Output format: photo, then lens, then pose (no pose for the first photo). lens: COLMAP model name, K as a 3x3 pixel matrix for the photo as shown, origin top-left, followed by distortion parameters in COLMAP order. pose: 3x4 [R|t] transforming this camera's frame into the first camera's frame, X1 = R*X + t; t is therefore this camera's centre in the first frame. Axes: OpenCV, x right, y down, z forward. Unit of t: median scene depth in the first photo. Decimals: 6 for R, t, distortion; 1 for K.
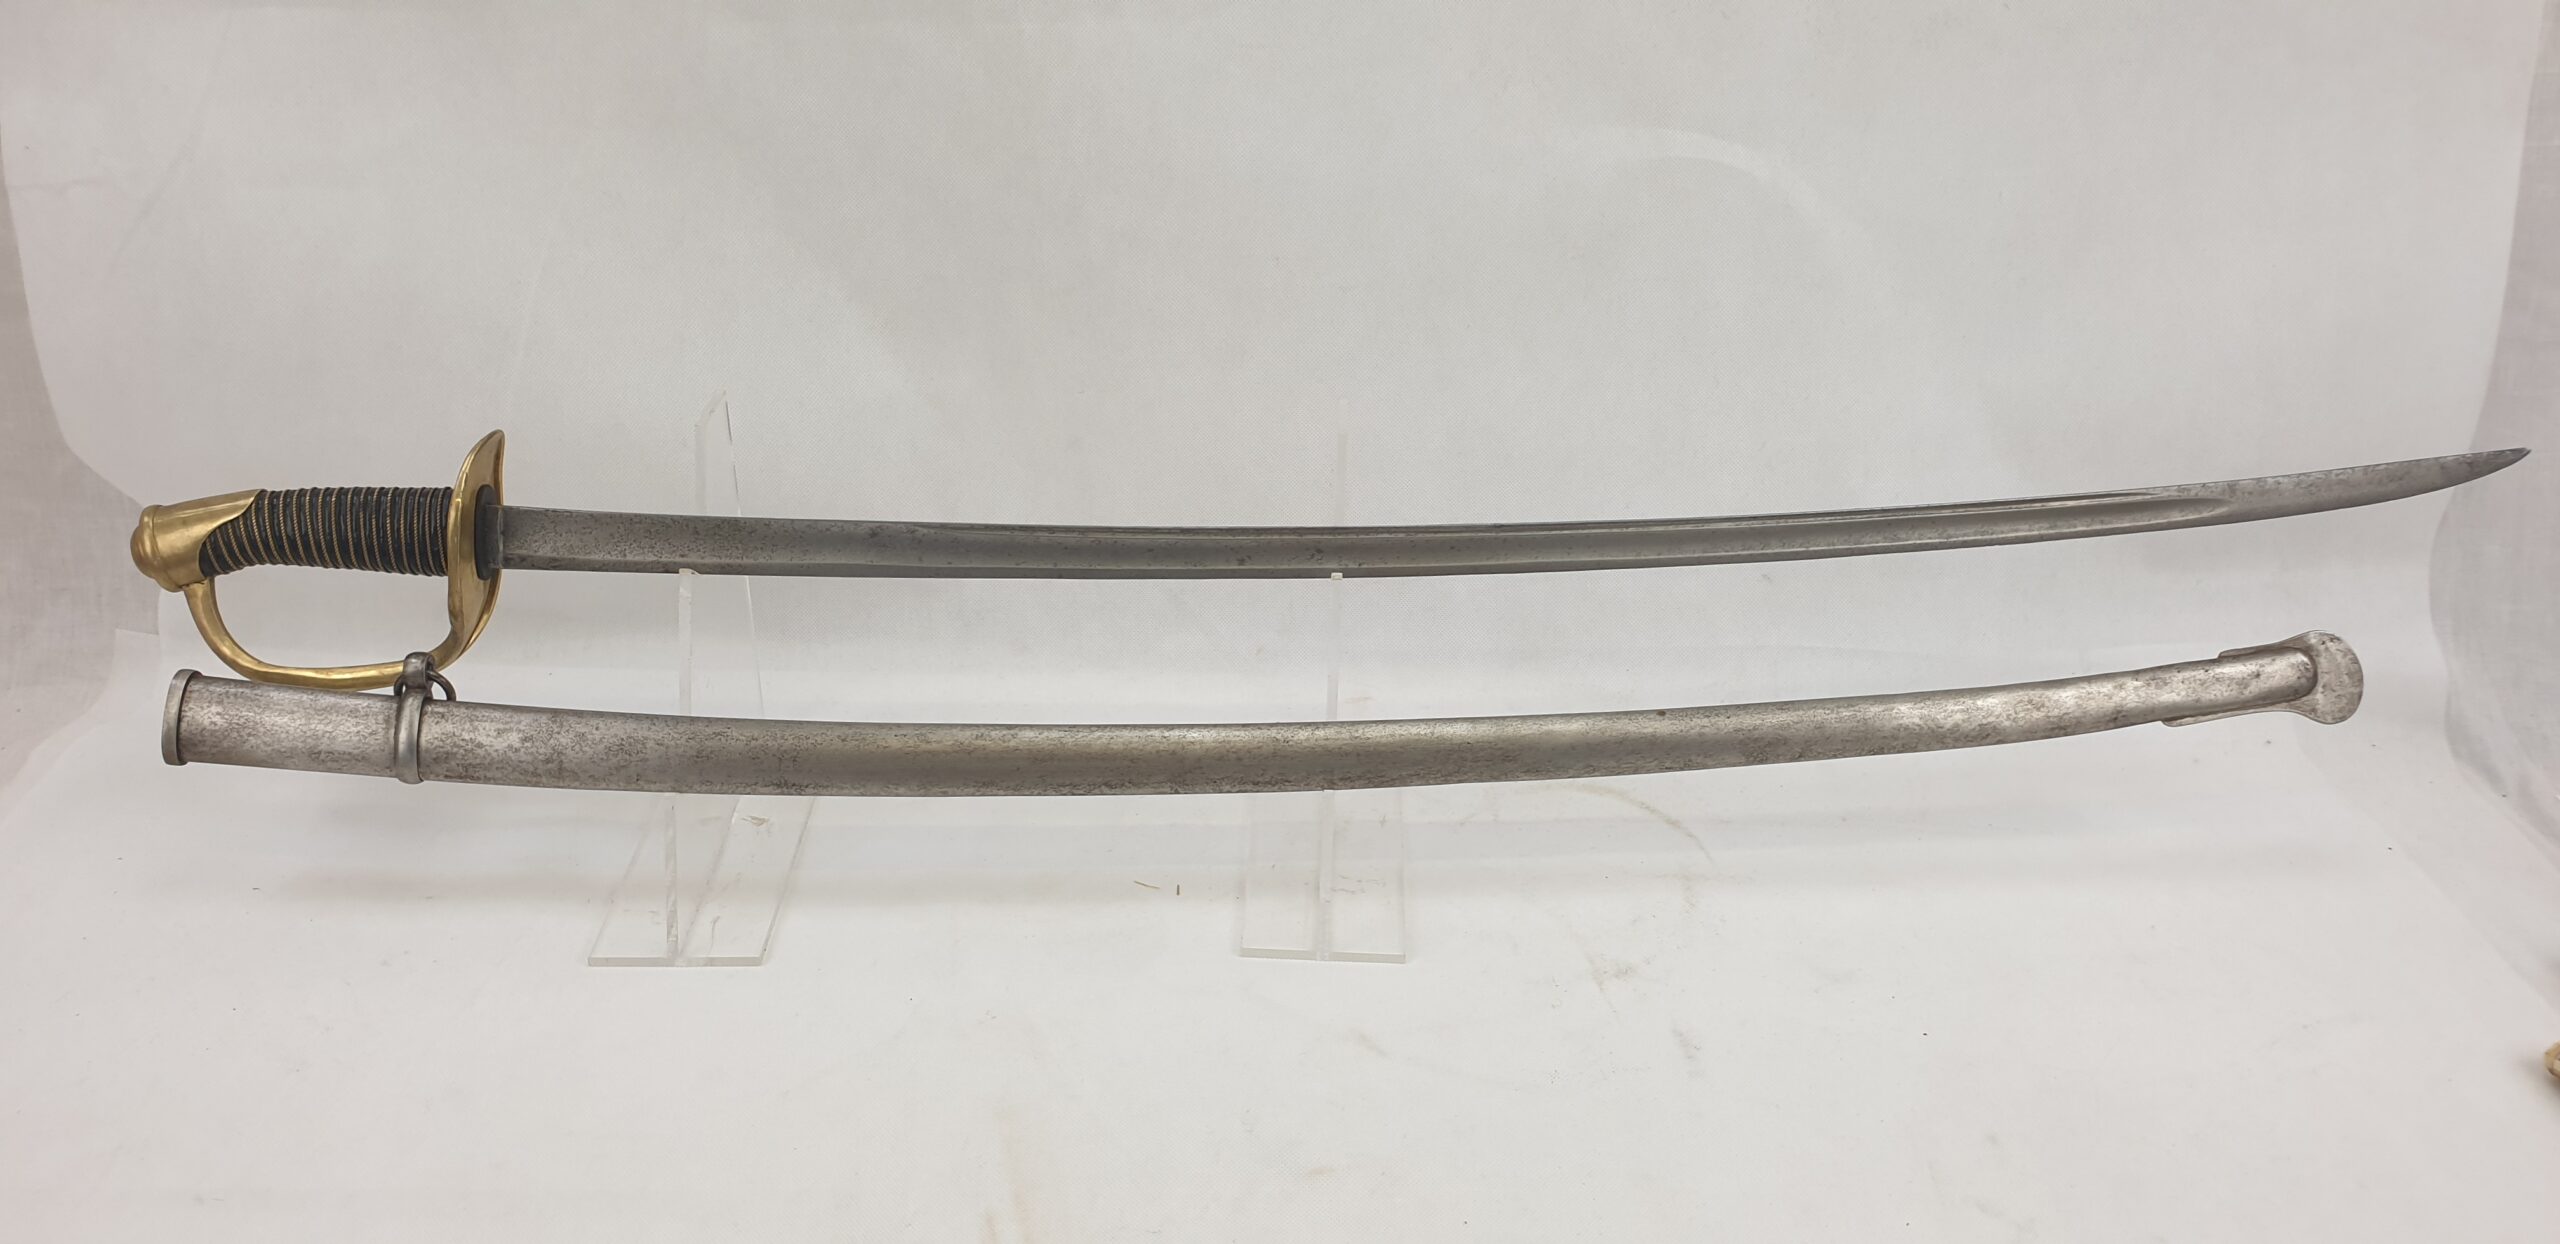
lens RADIAL K [[2086.9, 0, 1306.3], [0, 2086.9, 643.2], [0, 0, 1]] dist [0.043753, -0.064076]
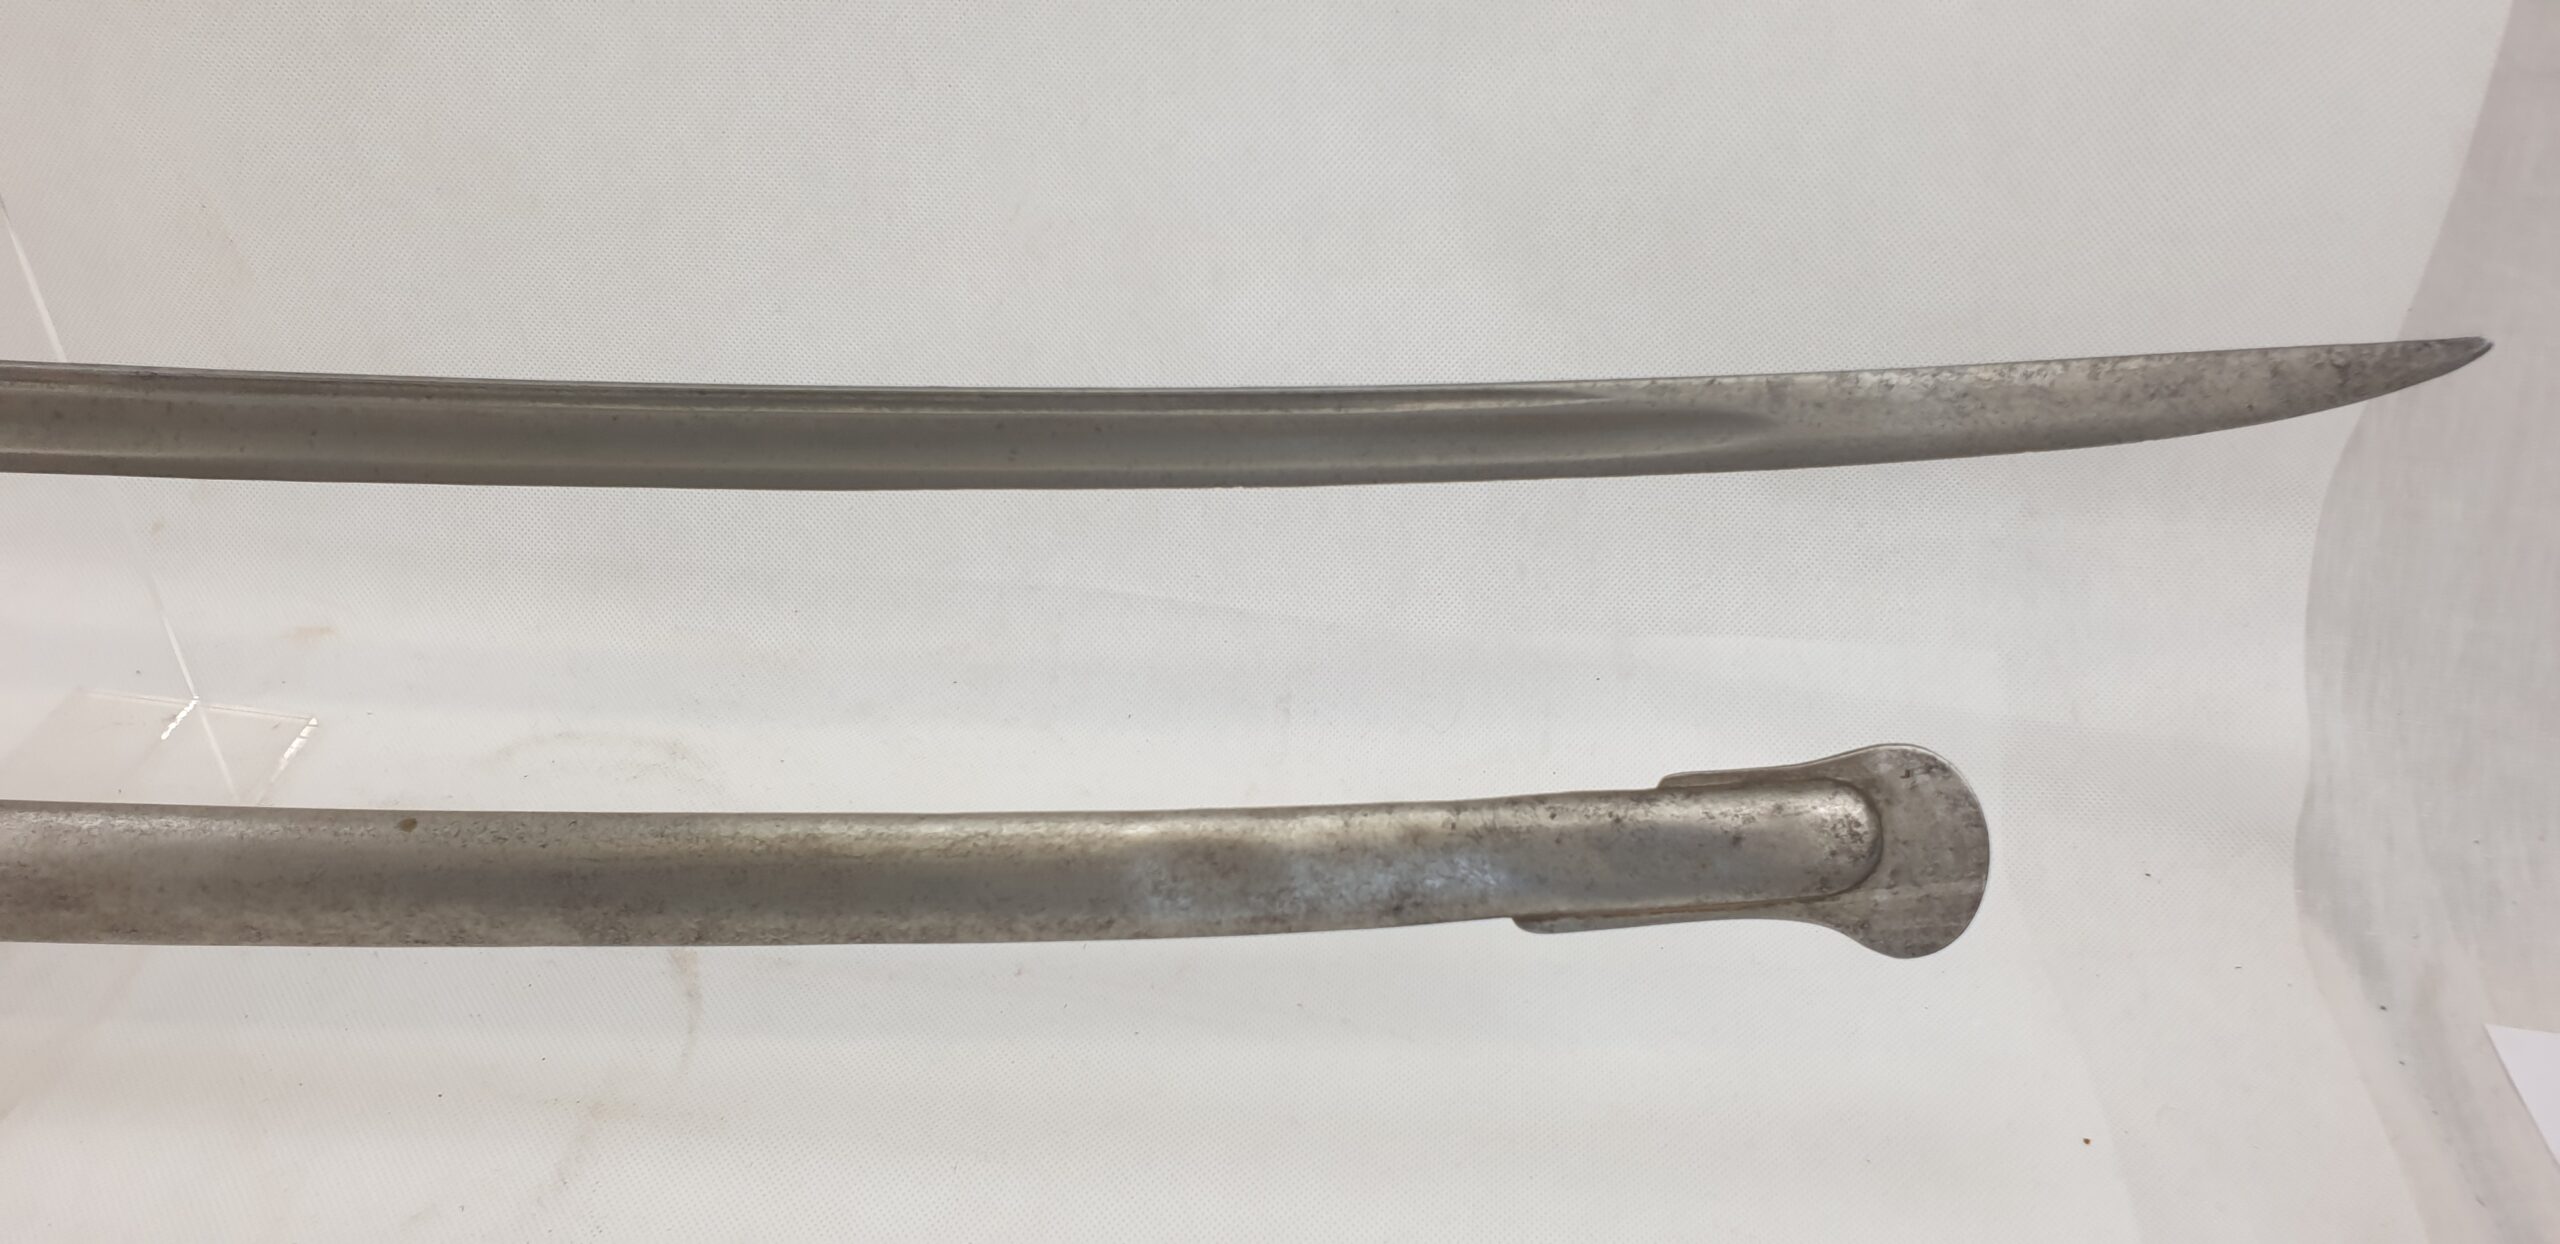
lens RADIAL K [[2086.9, 0, 1327.8], [0, 2086.9, 616.0], [0, 0, 1]] dist [0.043753, -0.064076]
pose [[0.994460, 0.074334, -0.074318, 0.394359], [-0.061402, 0.984673, 0.163247, -0.096584], [0.085314, -0.157779, 0.983782, 0.564384]]
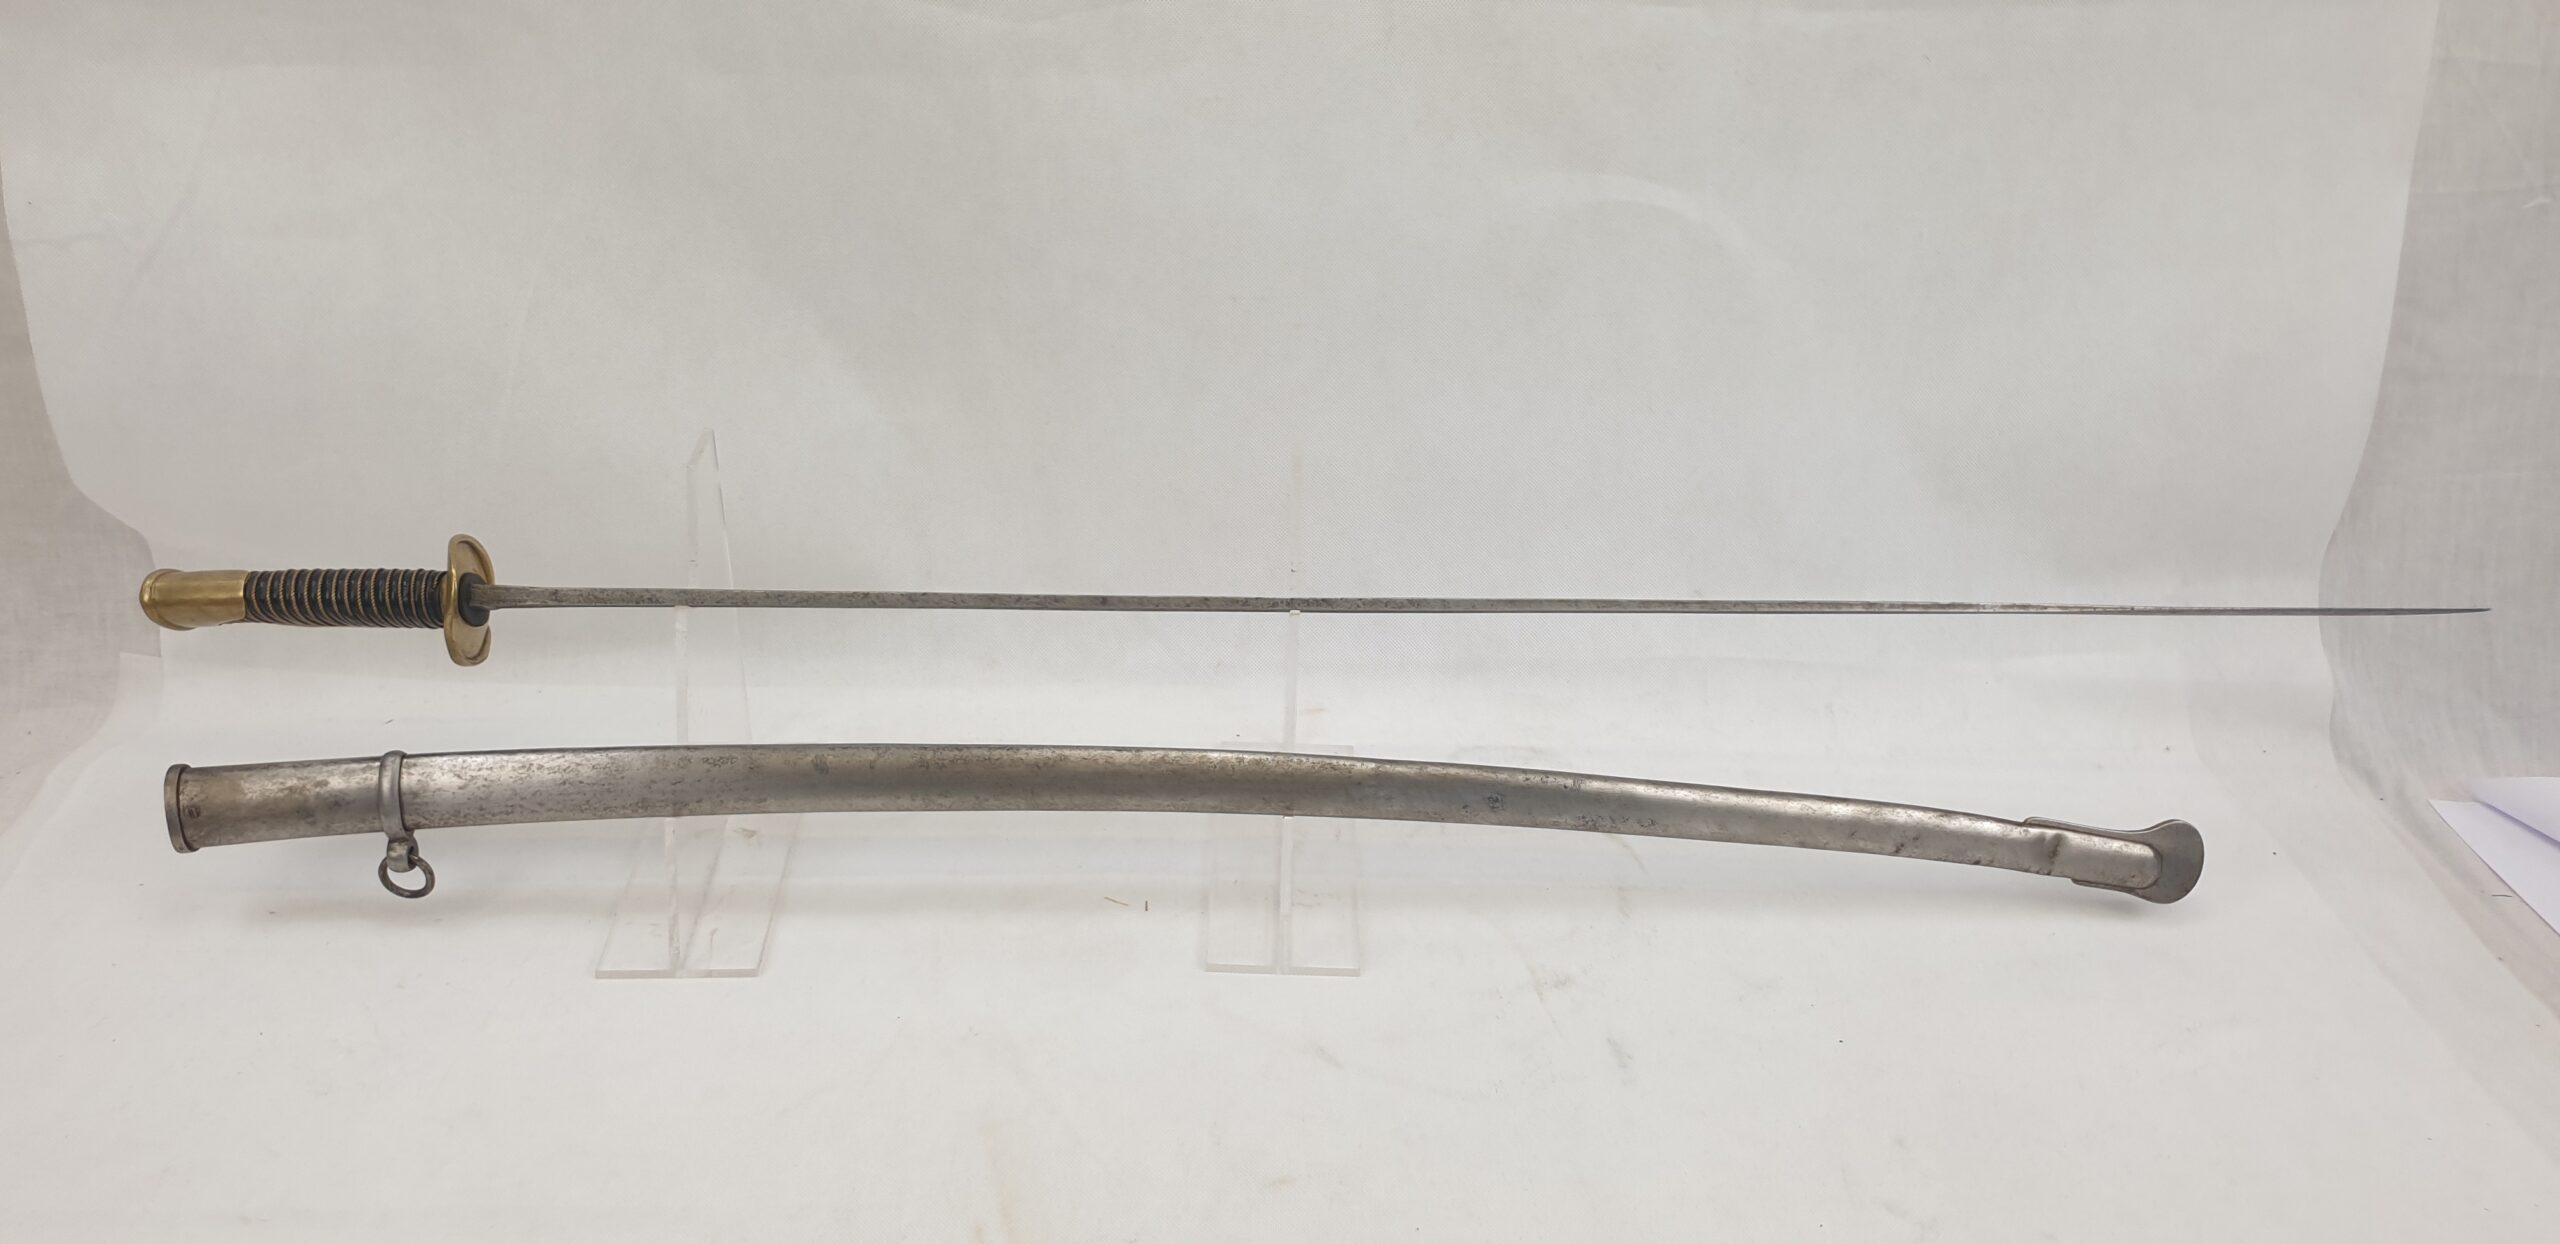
lens RADIAL K [[2086.9, 0, 1288.0], [0, 2086.9, 636.4], [0, 0, 1]] dist [0.043753, -0.064076]
pose [[0.999782, -0.005651, 0.020083, -0.009528], [0.004776, 0.999048, 0.043371, -0.066400], [-0.020309, -0.043266, 0.998857, -0.061362]]
